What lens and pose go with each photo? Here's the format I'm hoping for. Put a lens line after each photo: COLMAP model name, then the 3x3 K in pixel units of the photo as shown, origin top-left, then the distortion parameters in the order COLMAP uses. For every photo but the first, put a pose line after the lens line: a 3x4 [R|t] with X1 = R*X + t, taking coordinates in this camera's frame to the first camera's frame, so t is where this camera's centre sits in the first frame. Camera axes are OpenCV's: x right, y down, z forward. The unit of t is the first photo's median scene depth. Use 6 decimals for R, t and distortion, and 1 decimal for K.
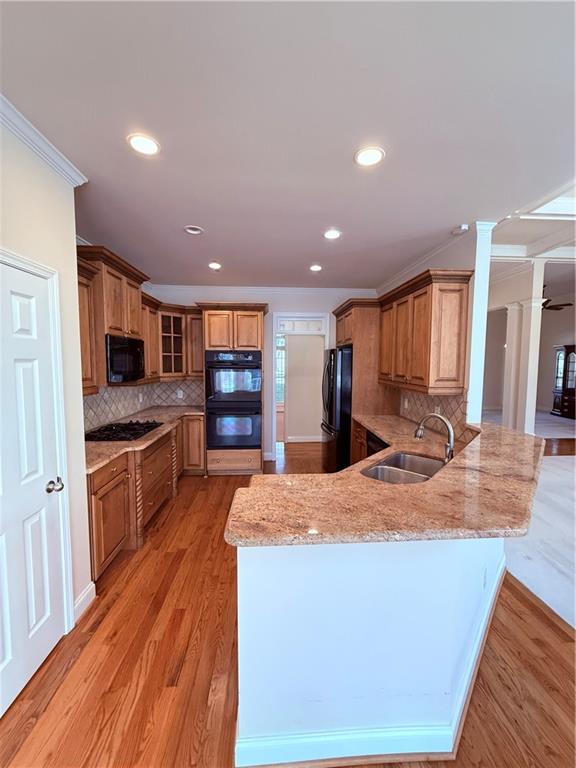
lens RADIAL K [[304.8, 0, 289.7], [0, 304.8, 380.6], [0, 0, 1]] dist [-0.000868, -0.000320]
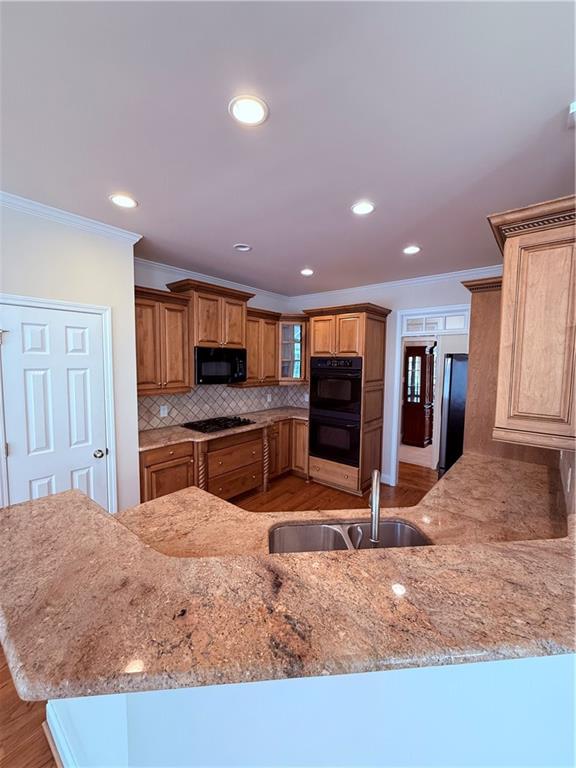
lens RADIAL K [[304.8, 0, 289.7], [0, 304.8, 380.6], [0, 0, 1]] dist [-0.000868, -0.000320]
pose [[0.734131, 0.050685, -0.677114, 0.491052], [-0.054055, 0.998408, 0.016128, -0.045394], [0.676853, 0.024762, 0.735702, 0.292609]]
